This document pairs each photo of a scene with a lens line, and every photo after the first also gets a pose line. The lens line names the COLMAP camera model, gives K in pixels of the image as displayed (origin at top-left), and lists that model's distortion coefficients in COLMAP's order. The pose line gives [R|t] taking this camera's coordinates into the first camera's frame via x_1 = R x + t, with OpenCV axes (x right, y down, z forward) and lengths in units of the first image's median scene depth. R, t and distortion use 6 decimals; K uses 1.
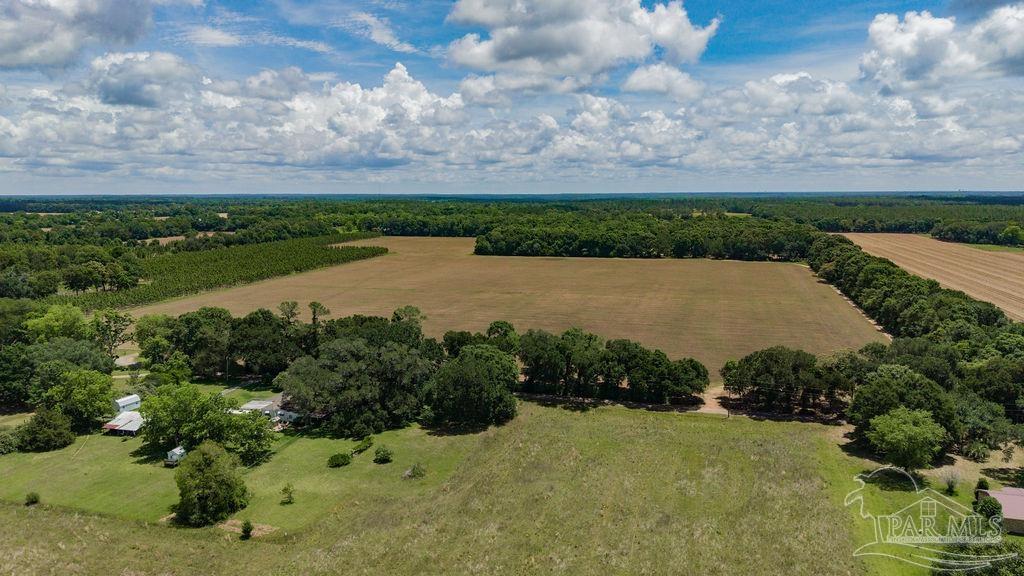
lens RADIAL K [[685.2, 0, 512.0], [0, 685.2, 288.0], [0, 0, 1]] dist [0.034601, -0.034062]
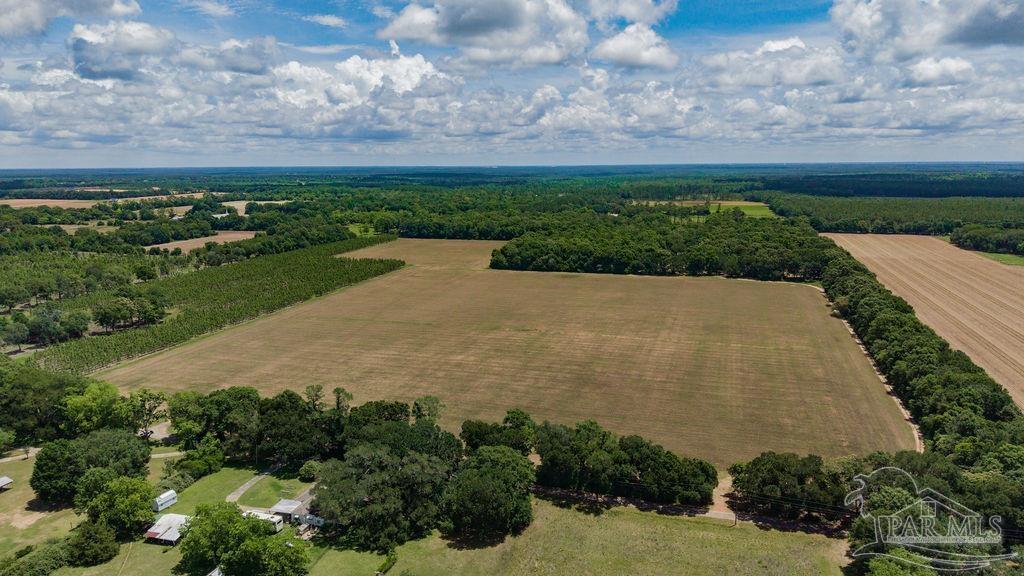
lens RADIAL K [[685.2, 0, 512.0], [0, 685.2, 288.0], [0, 0, 1]] dist [0.034601, -0.034062]
pose [[0.999768, 0.002414, -0.021382, -0.002662], [-0.001424, 0.998931, 0.046202, -0.198997], [0.021470, -0.046161, 0.998703, -0.030775]]
